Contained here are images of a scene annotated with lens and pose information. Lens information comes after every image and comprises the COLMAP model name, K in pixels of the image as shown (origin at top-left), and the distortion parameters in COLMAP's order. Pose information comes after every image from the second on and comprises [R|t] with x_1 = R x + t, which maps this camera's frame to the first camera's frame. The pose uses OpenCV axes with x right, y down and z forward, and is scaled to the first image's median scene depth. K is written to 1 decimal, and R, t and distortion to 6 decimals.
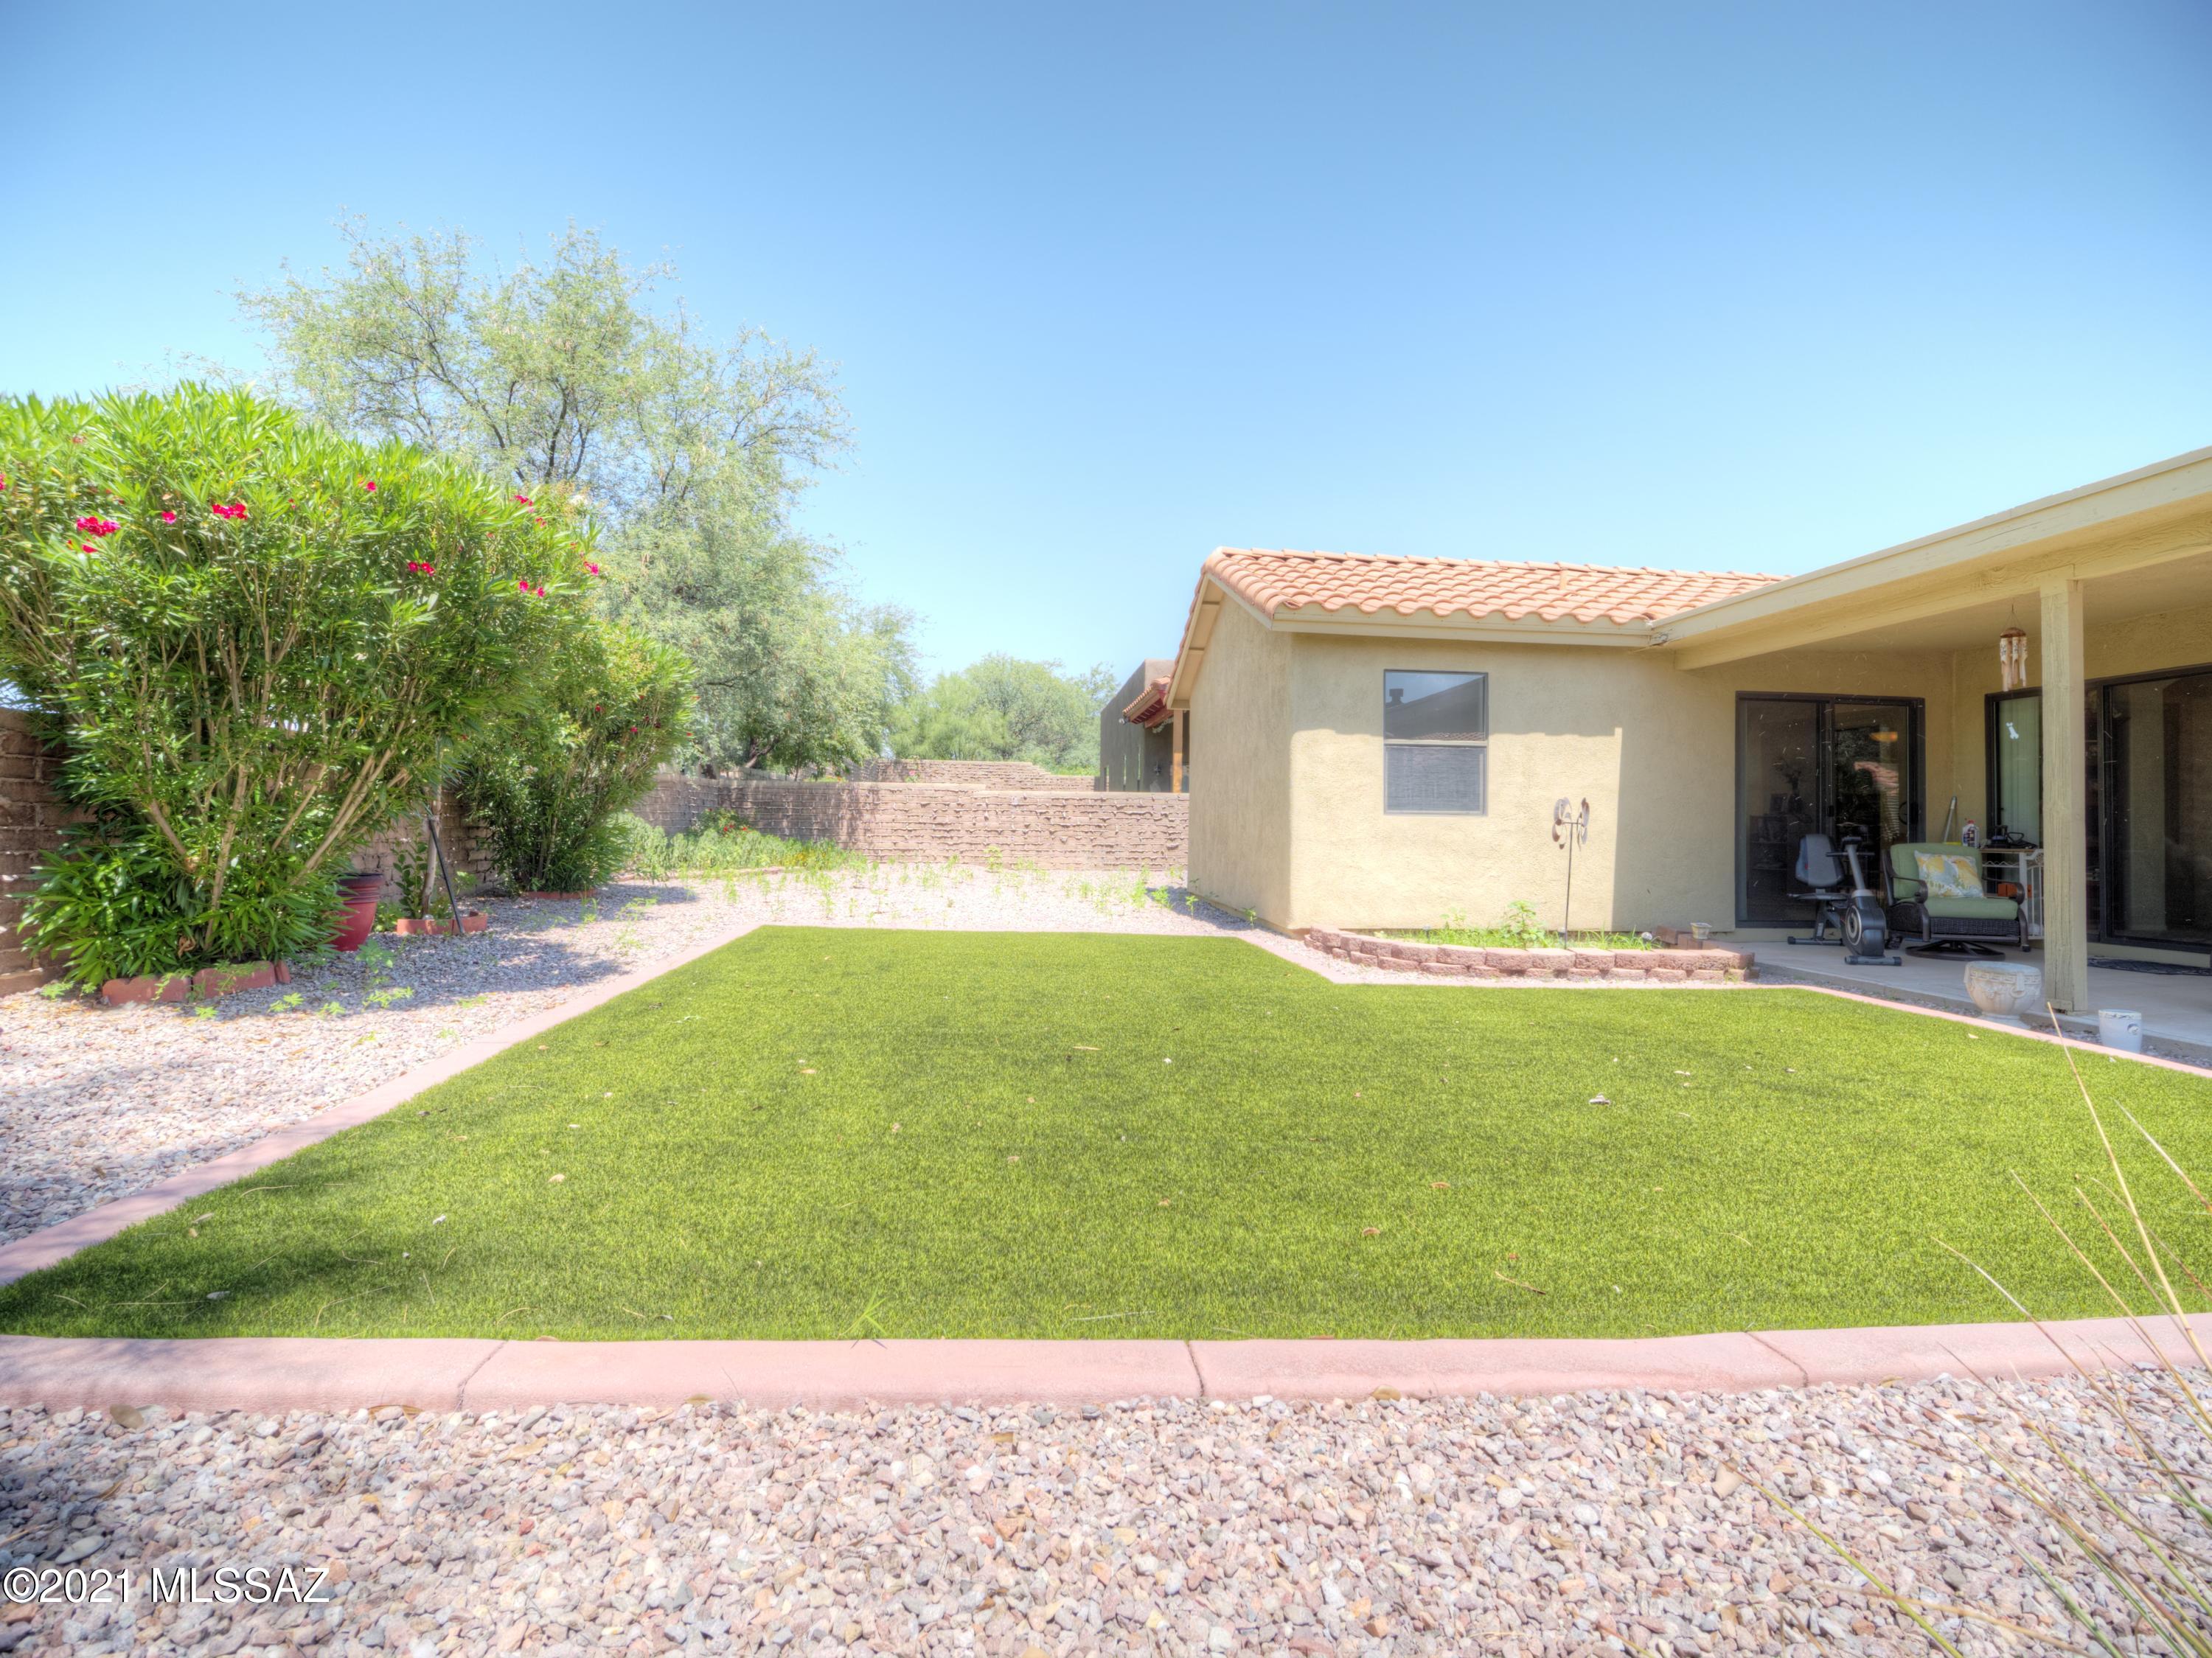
lens RADIAL K [[1000.5, 0, 1109.5], [0, 1000.5, 809.2], [0, 0, 1]] dist [-0.005869, -0.009357]
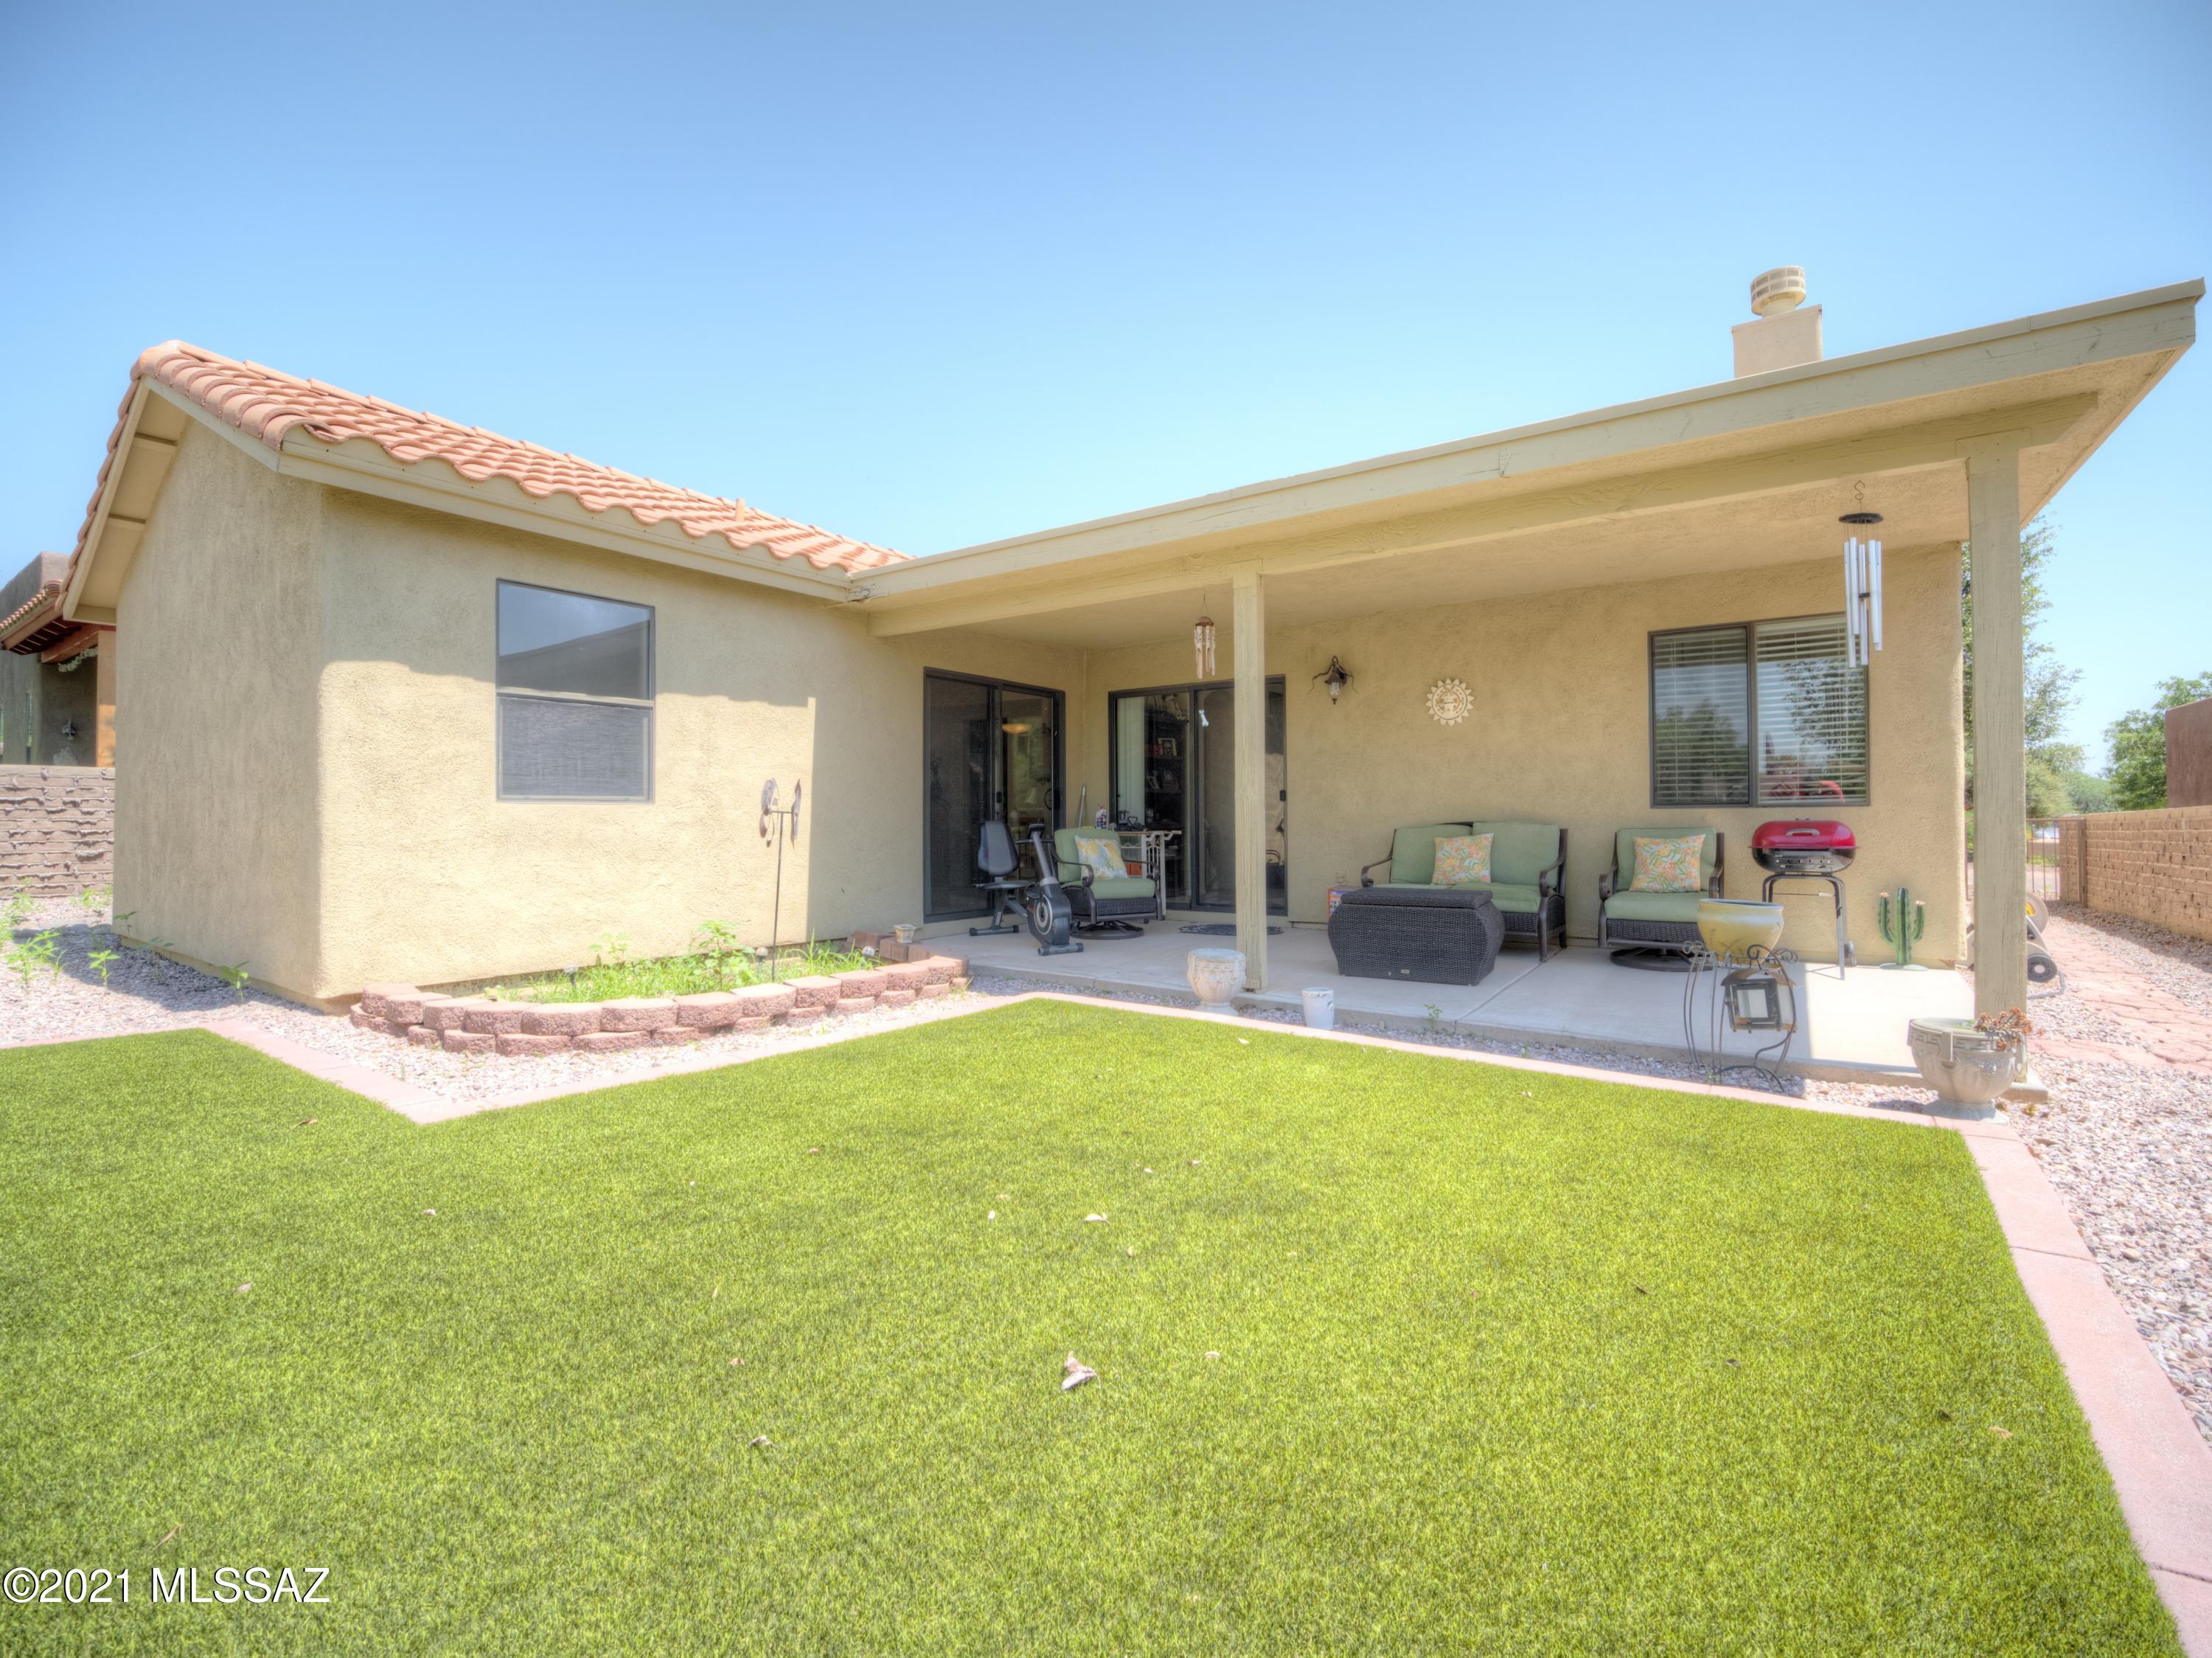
lens RADIAL K [[1000.8, 0, 1109.5], [0, 1000.8, 809.2], [0, 0, 1]] dist [-0.005869, -0.009357]
pose [[0.664777, -0.007840, 0.747001, 0.056863], [-0.002395, 0.999917, 0.012626, 0.001210], [-0.747038, -0.010183, 0.664703, 0.282154]]
